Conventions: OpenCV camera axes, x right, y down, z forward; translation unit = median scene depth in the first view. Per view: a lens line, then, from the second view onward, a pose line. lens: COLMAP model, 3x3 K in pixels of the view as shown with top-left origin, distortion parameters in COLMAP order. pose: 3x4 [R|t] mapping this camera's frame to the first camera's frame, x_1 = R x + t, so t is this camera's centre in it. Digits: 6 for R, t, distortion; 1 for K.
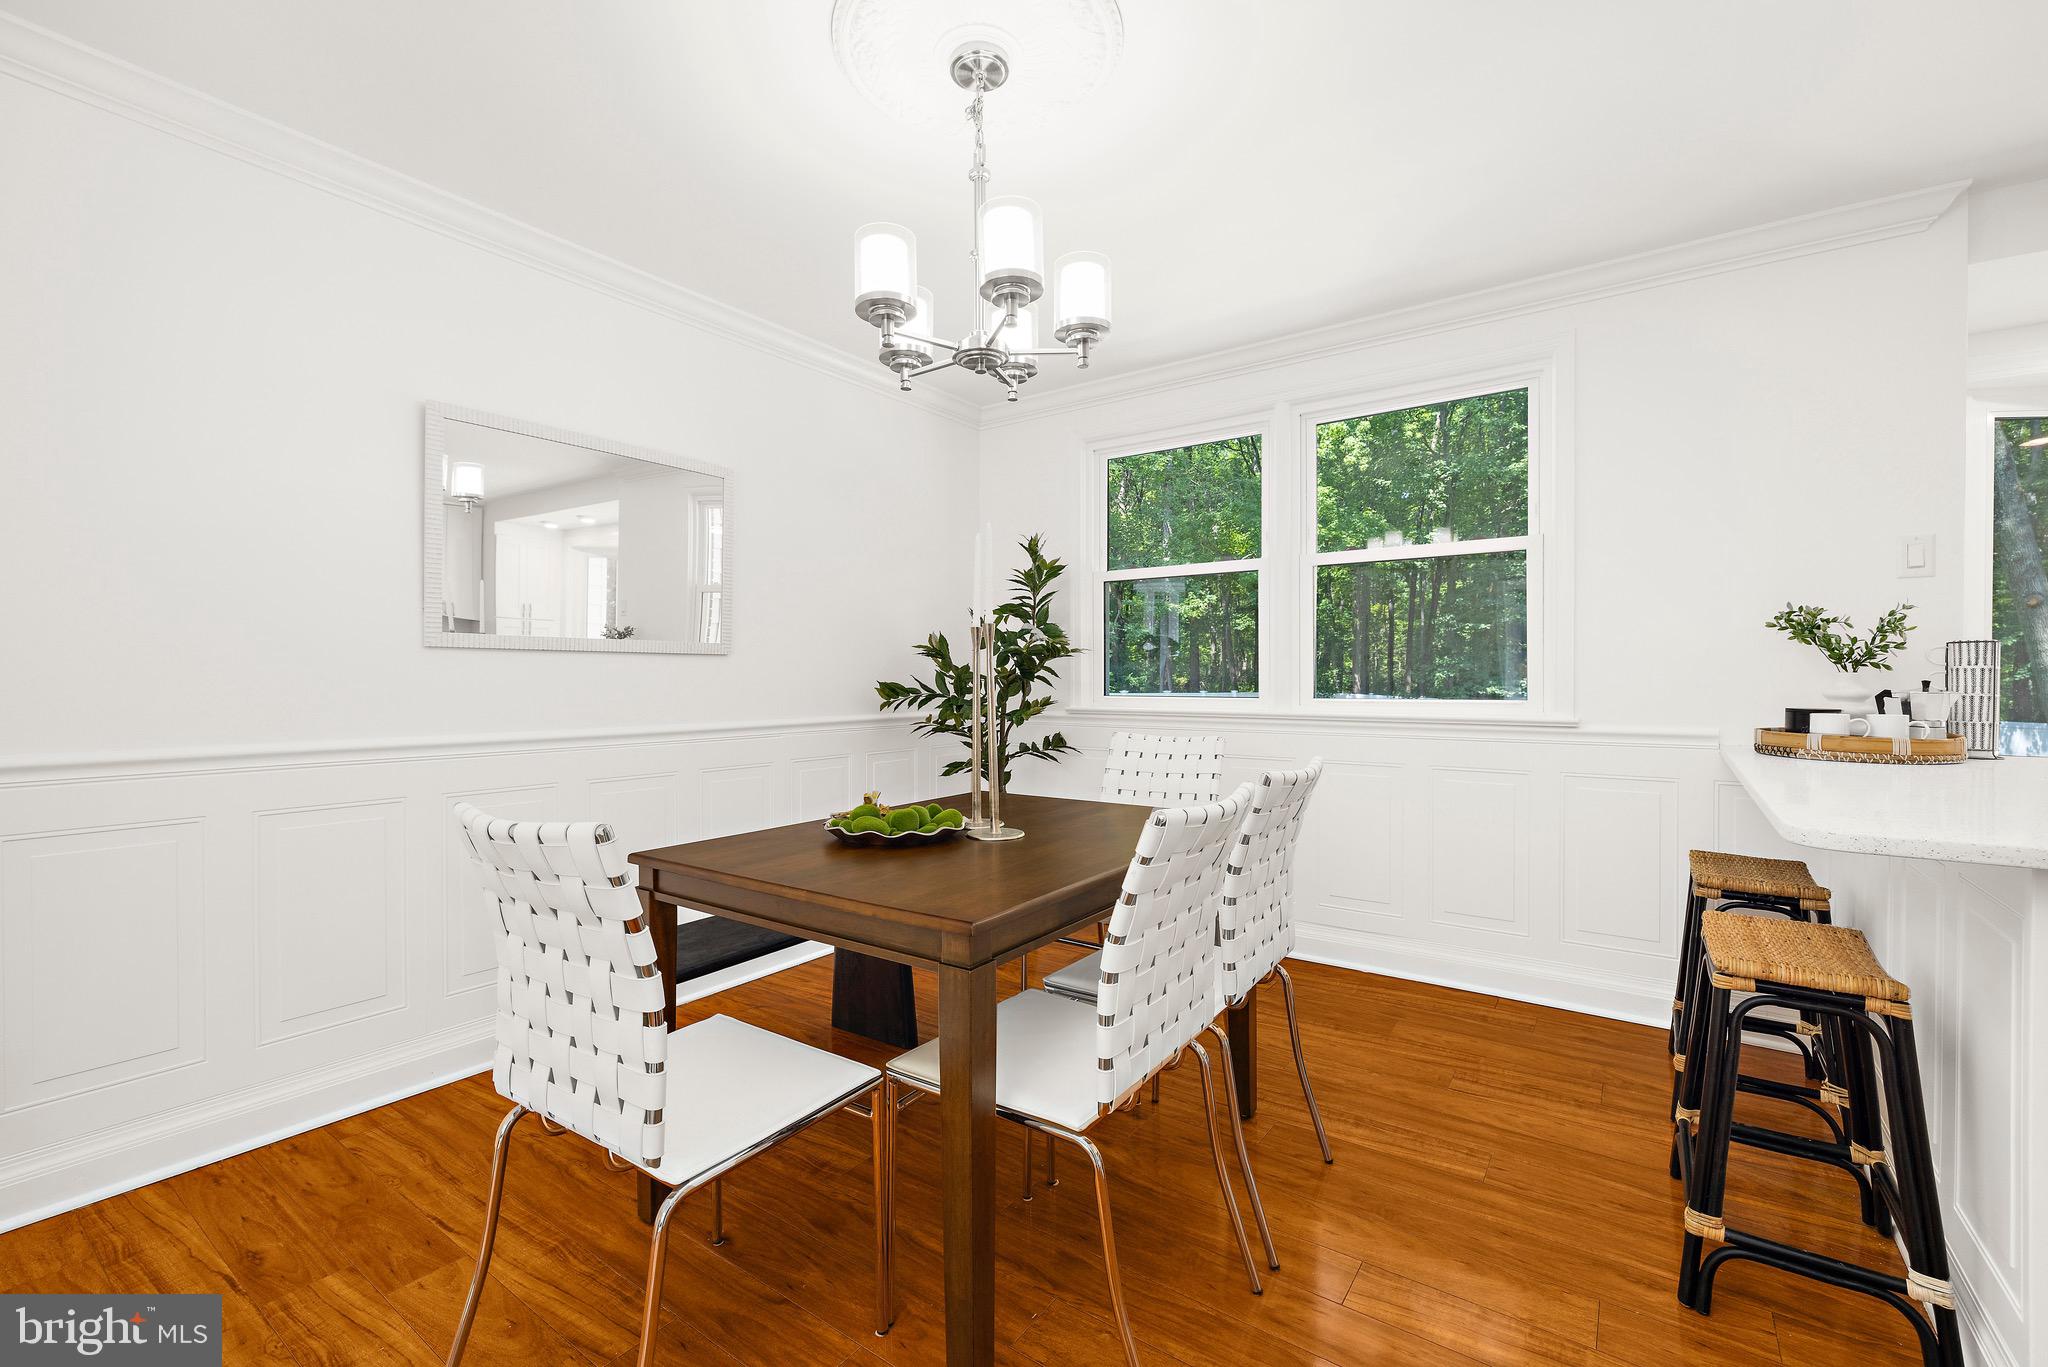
lens RADIAL K [[850.4, 0, 1024.0], [0, 850.4, 683.5], [0, 0, 1]] dist [0.000070, 0.000097]
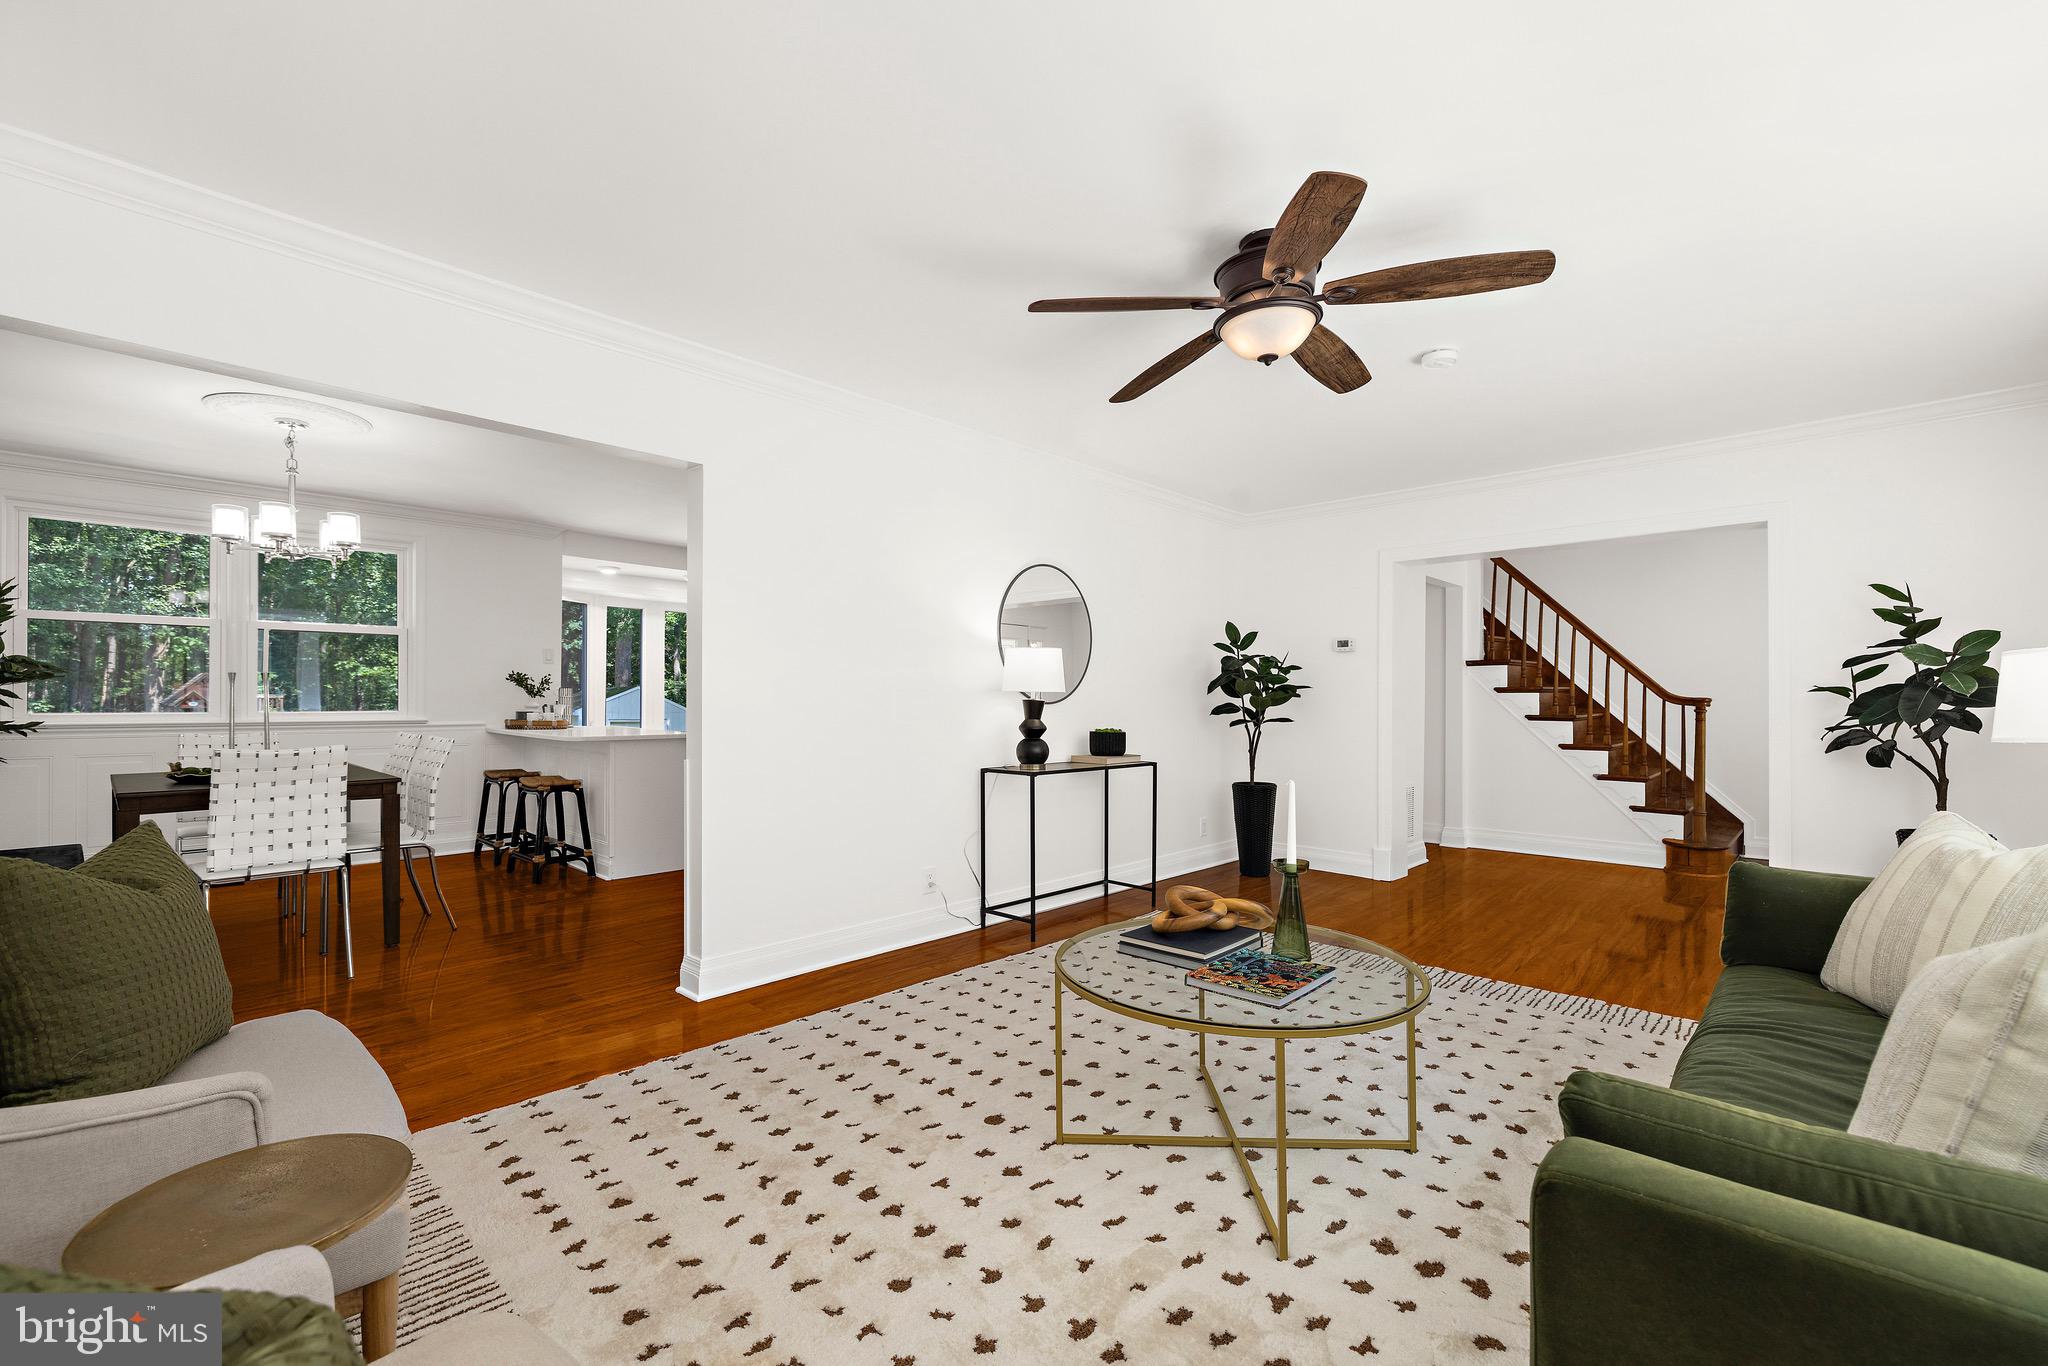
lens RADIAL K [[872.2, 0, 1018.3], [0, 872.2, 681.4], [0, 0, 1]] dist [0.000866, 0.000275]
pose [[0.149742, 0.023867, 0.988437, -1.519604], [0.001987, 0.999699, -0.024440, 0.005217], [-0.988723, 0.005624, 0.149650, -0.924065]]
